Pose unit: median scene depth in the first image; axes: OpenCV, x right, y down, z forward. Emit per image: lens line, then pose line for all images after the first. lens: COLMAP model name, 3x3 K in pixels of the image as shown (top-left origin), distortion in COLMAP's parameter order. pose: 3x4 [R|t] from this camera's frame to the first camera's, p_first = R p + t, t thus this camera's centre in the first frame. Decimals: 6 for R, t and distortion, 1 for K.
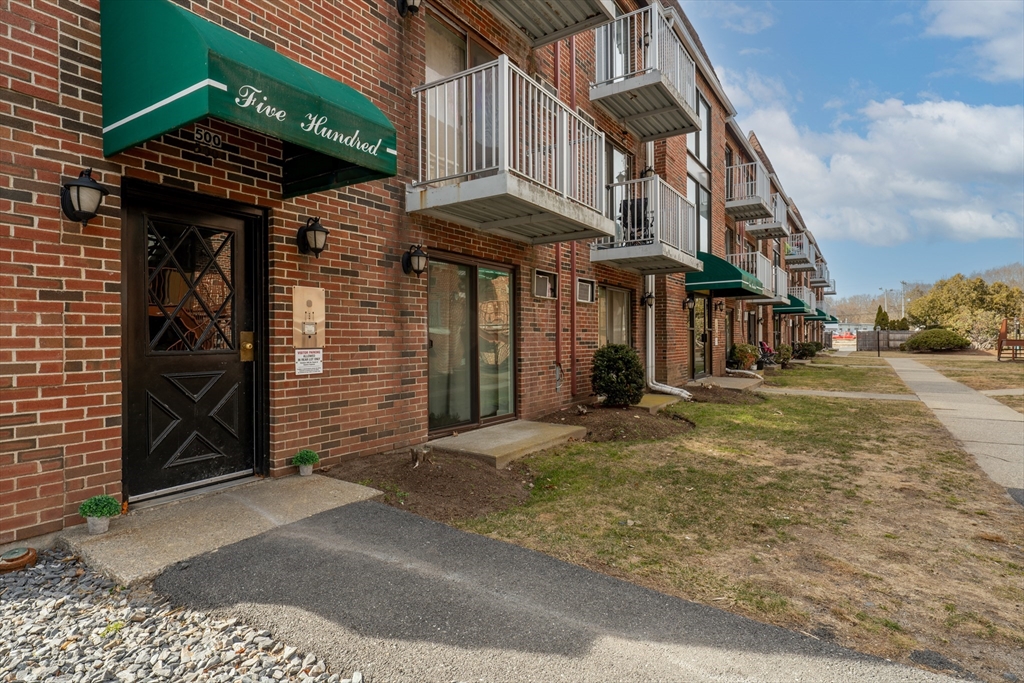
lens RADIAL K [[553.1, 0, 512.5], [0, 553.1, 339.7], [0, 0, 1]] dist [0.000663, -0.000459]
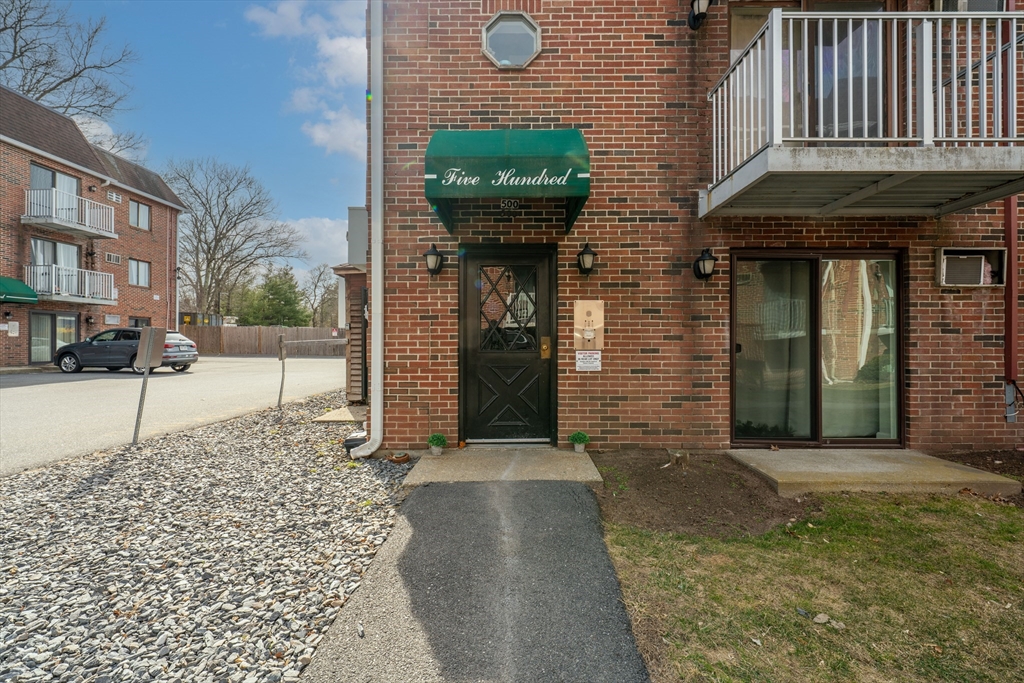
lens RADIAL K [[450.7, 0, 513.0], [0, 450.7, 340.4], [0, 0, 1]] dist [-0.003370, -0.000176]
pose [[0.528350, -0.000397, -0.849027, 0.392594], [-0.005256, 0.999979, -0.003738, -0.001337], [0.849011, 0.006438, 0.528337, 0.324296]]
